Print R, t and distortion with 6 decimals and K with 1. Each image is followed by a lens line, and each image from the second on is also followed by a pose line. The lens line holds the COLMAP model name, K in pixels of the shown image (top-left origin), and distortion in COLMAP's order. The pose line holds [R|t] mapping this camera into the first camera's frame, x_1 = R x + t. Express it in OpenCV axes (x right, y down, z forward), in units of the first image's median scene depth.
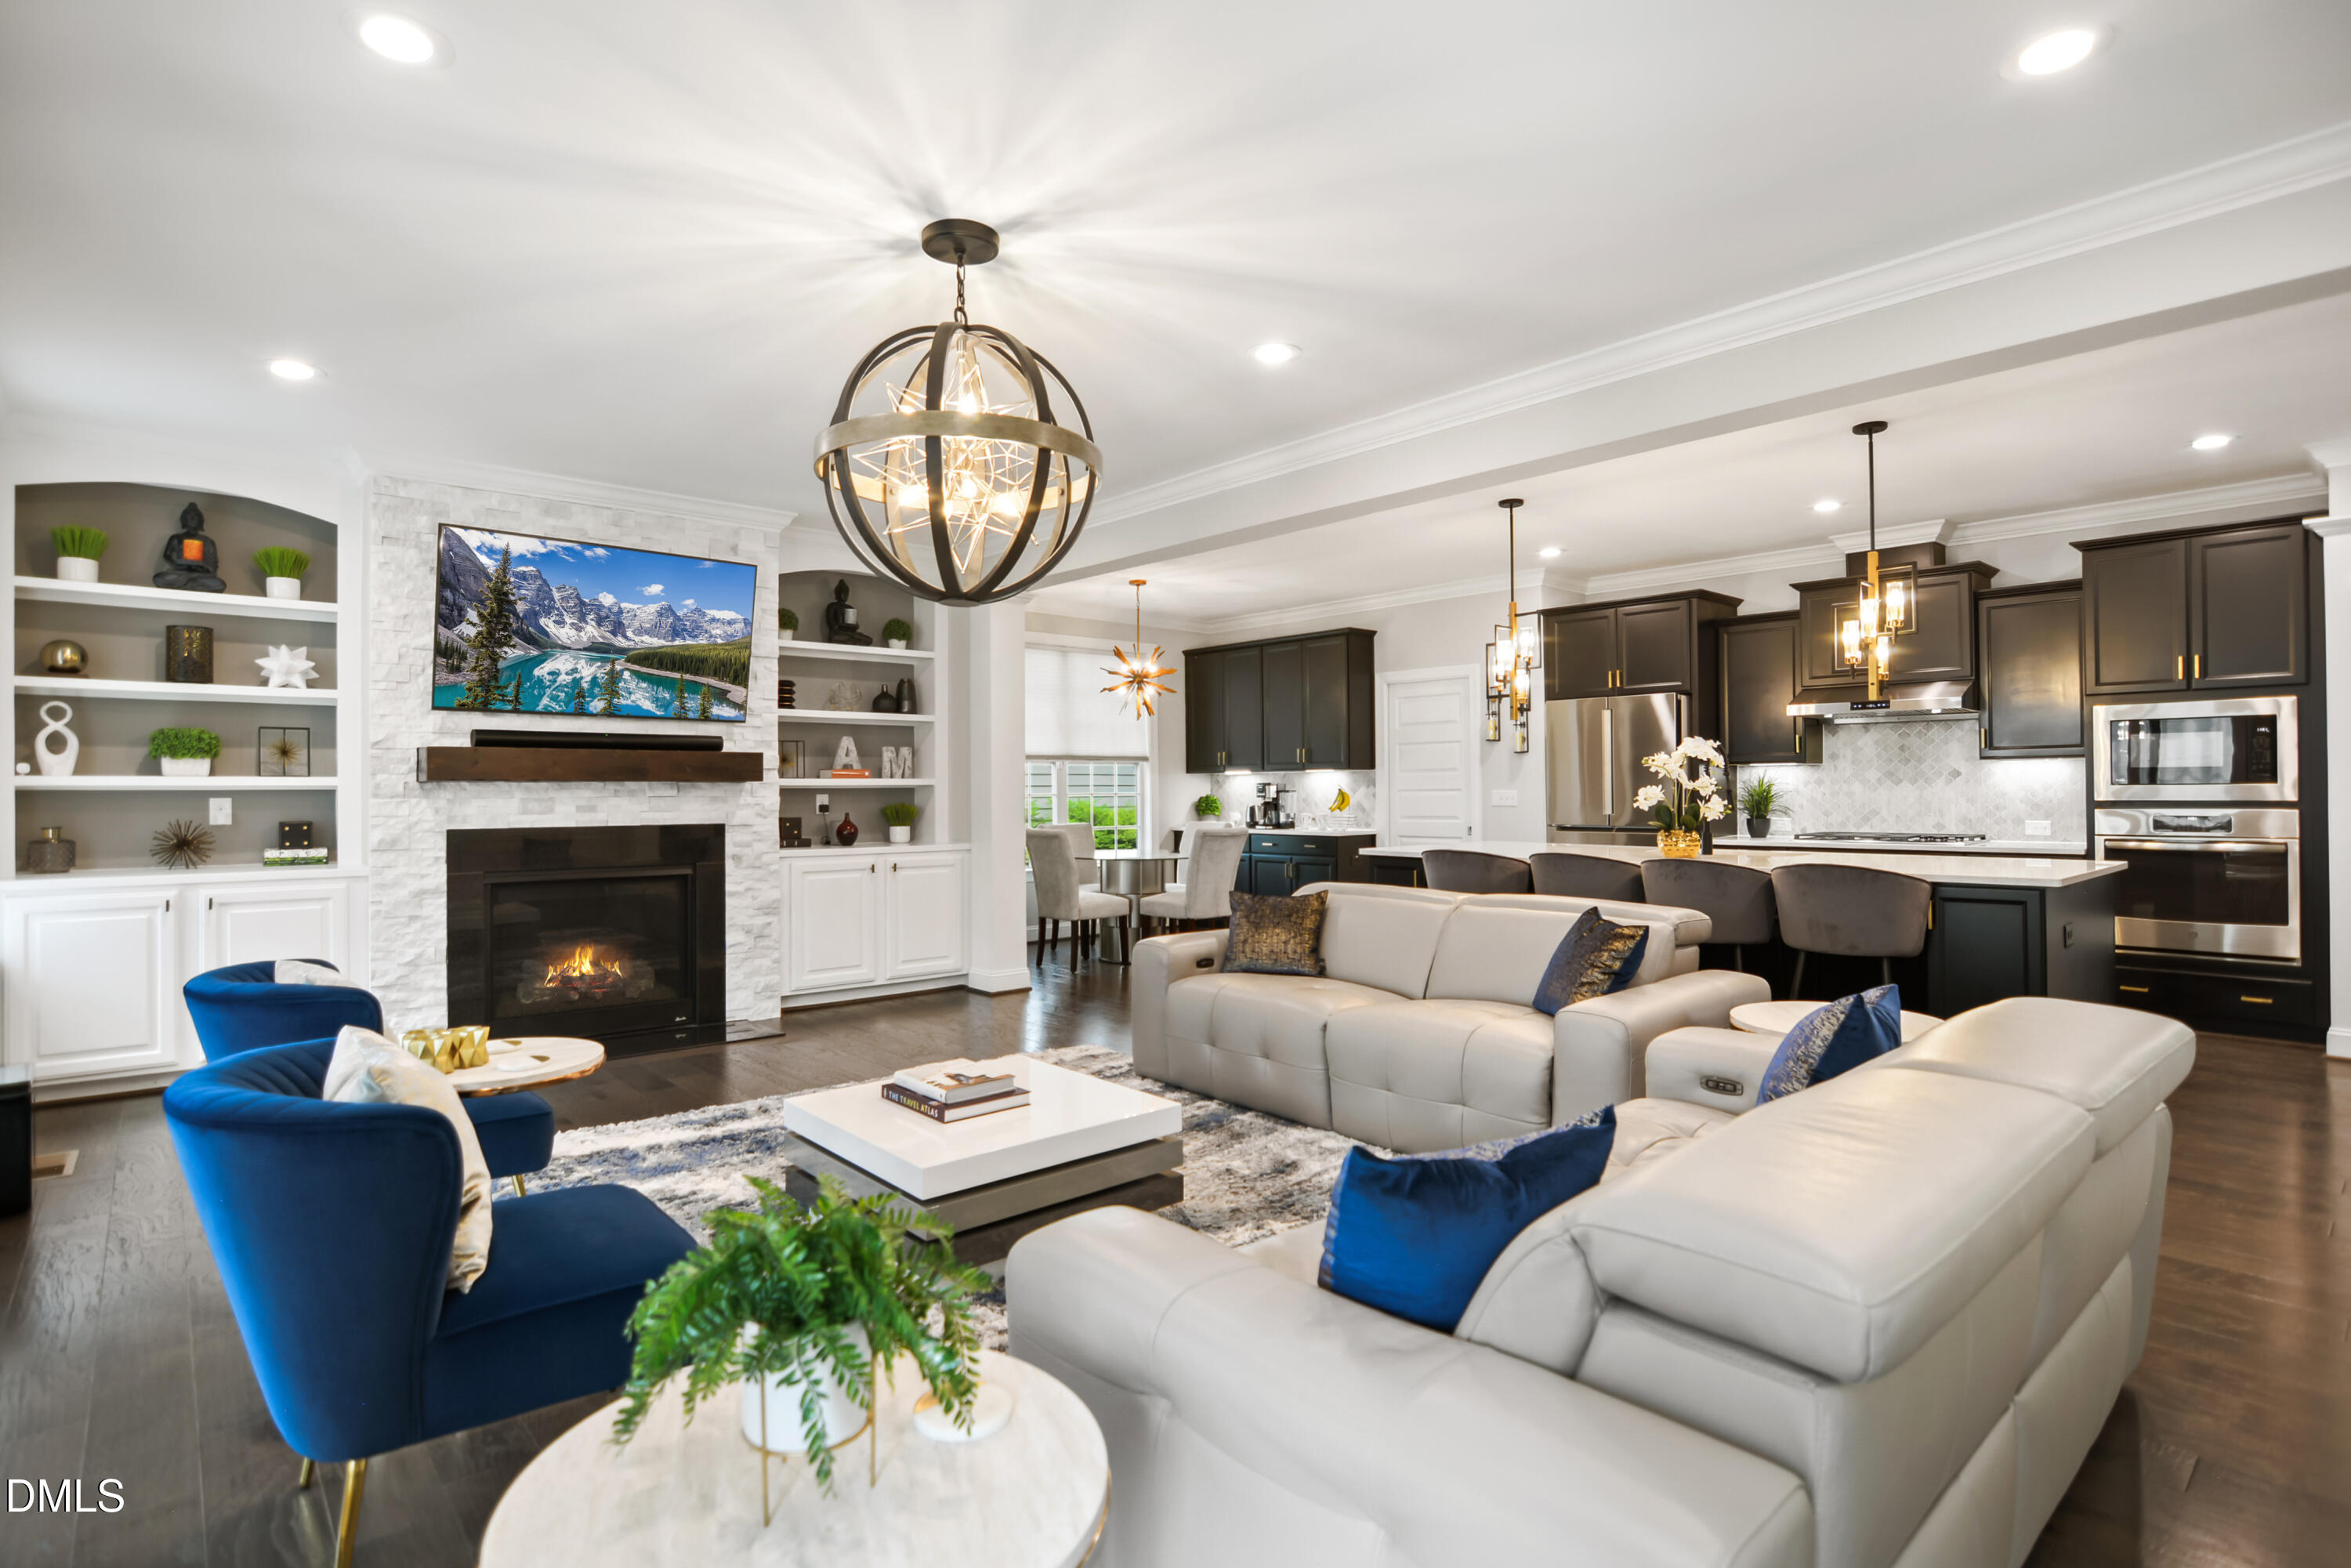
lens RADIAL K [[1183.2, 0, 1175.5], [0, 1183.2, 784.0], [0, 0, 1]] dist [0.003793, 0.001767]
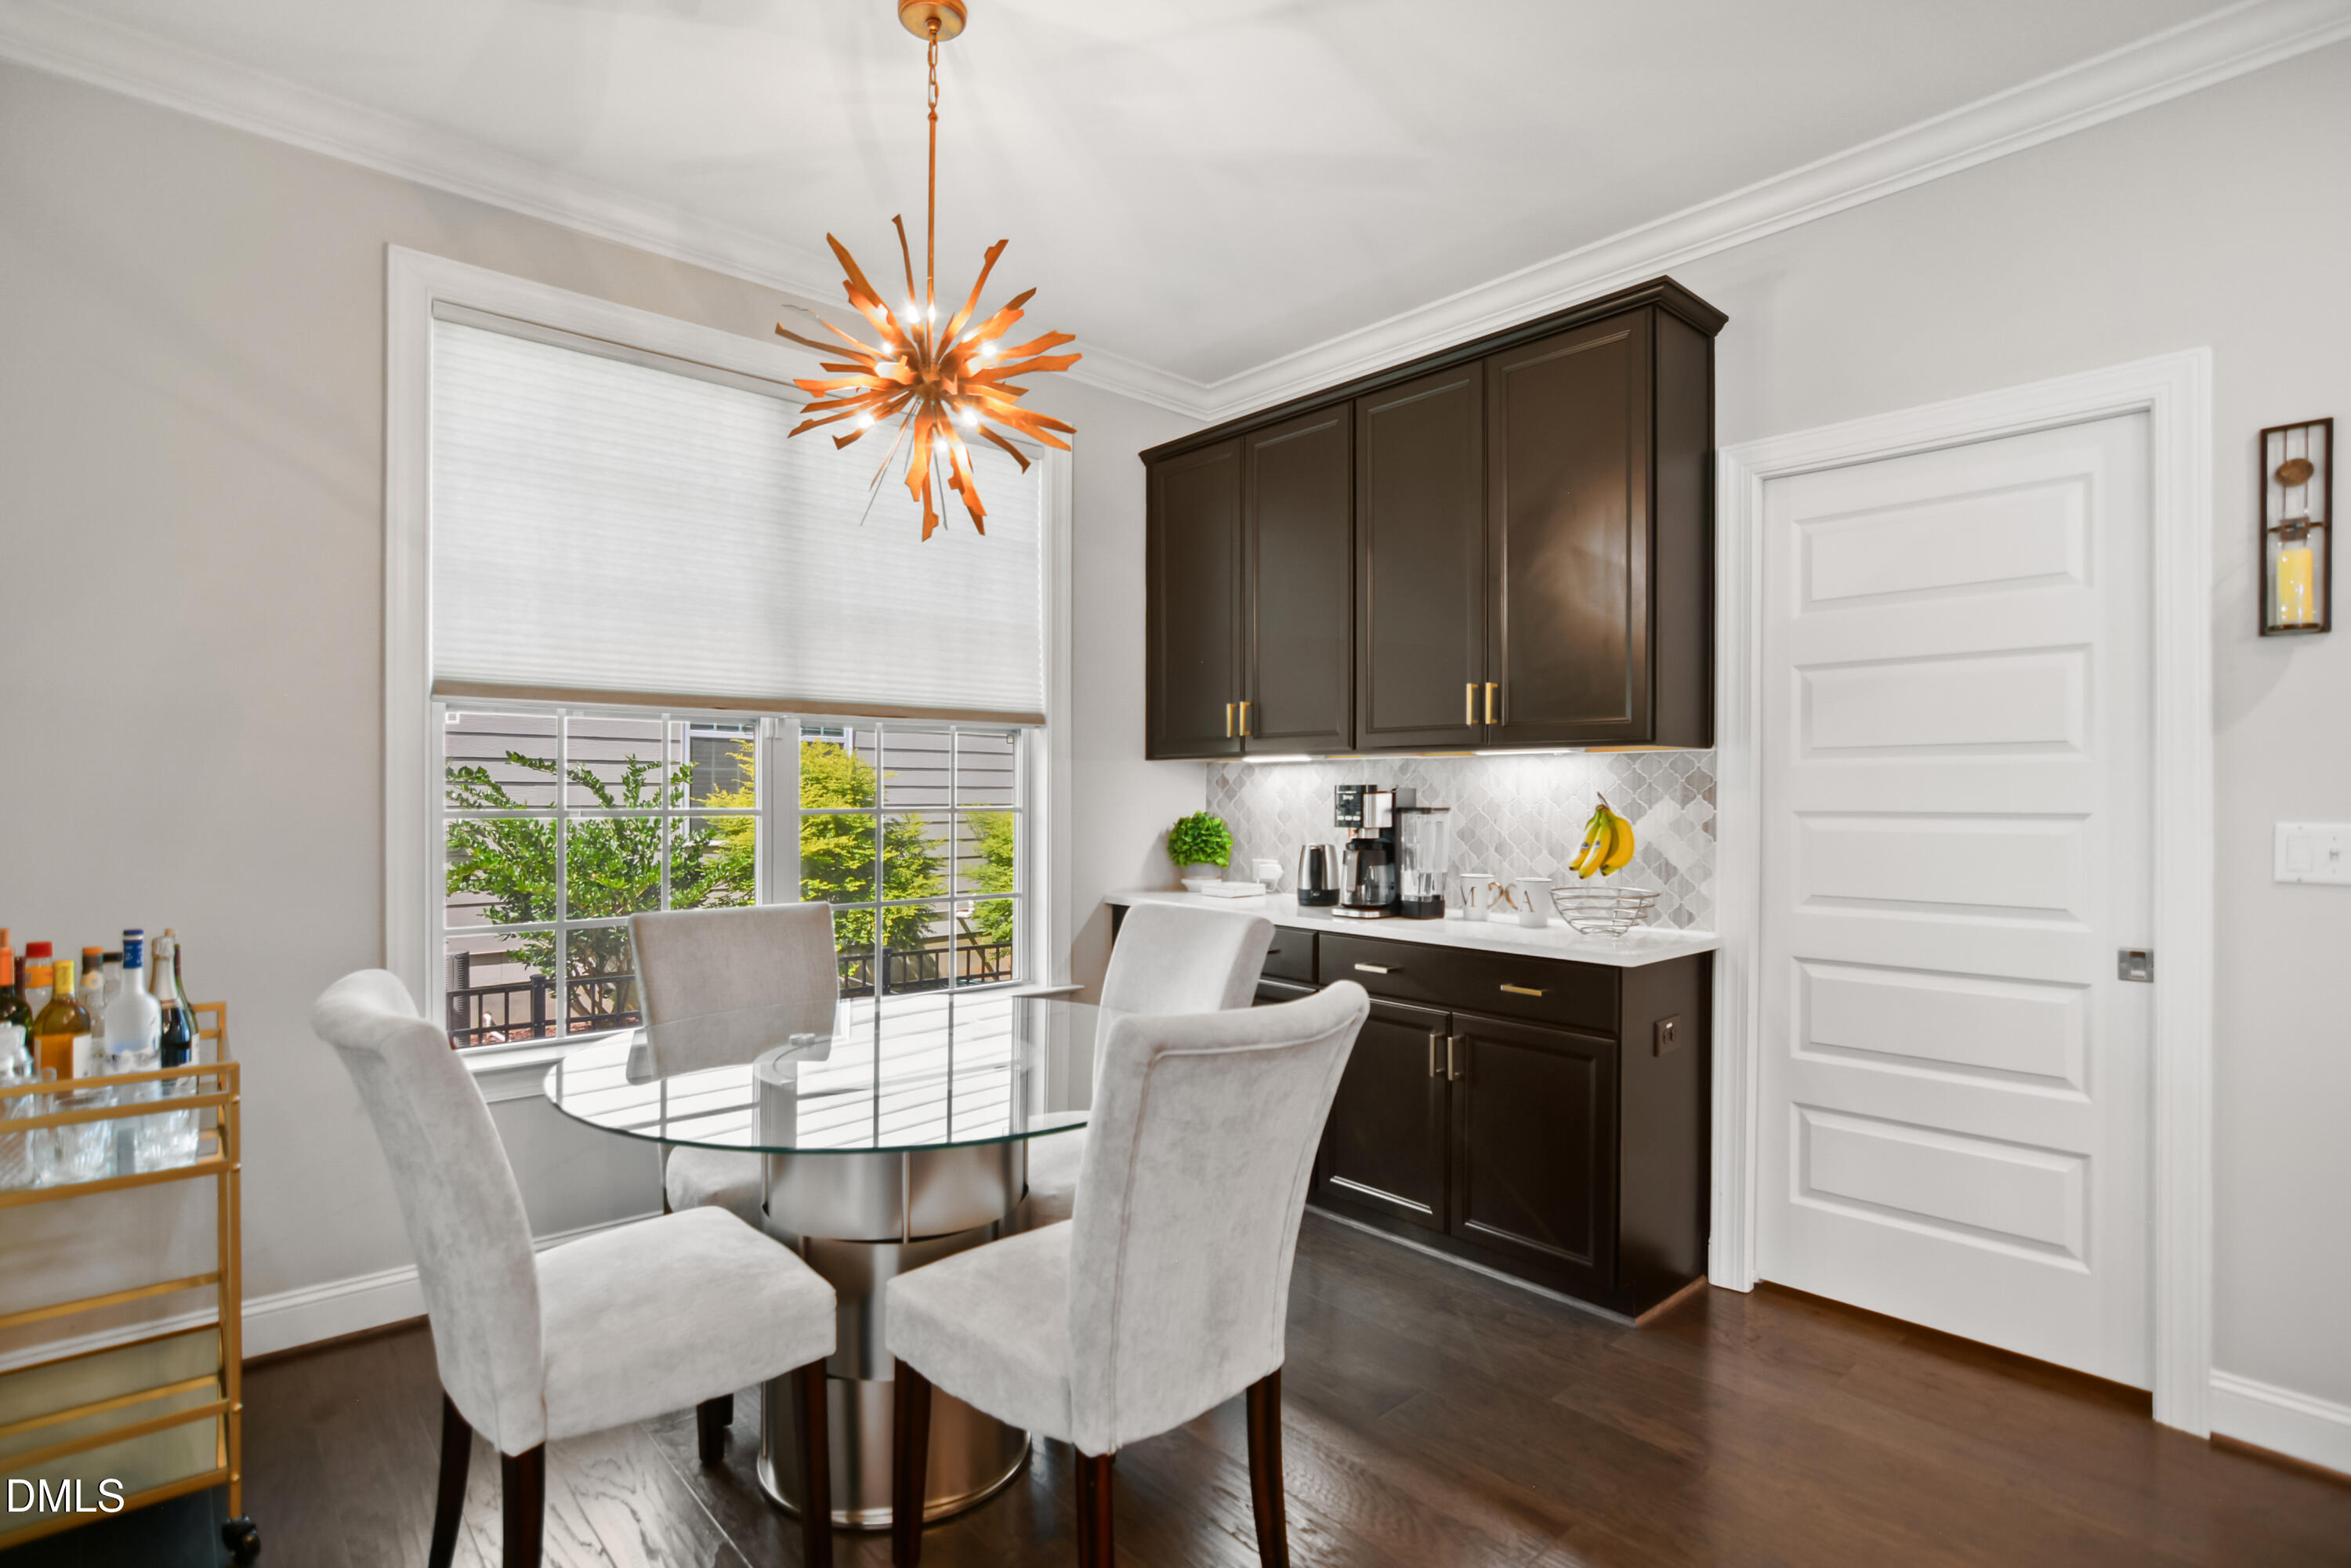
lens RADIAL K [[1113.5, 0, 1169.8], [0, 1113.5, 806.9], [0, 0, 1]] dist [-0.022368, 0.000138]
pose [[0.999903, 0.009359, -0.010327, 0.029400], [-0.009149, 0.999753, 0.020243, -0.000818], [0.010514, -0.020146, 0.999742, 0.869322]]
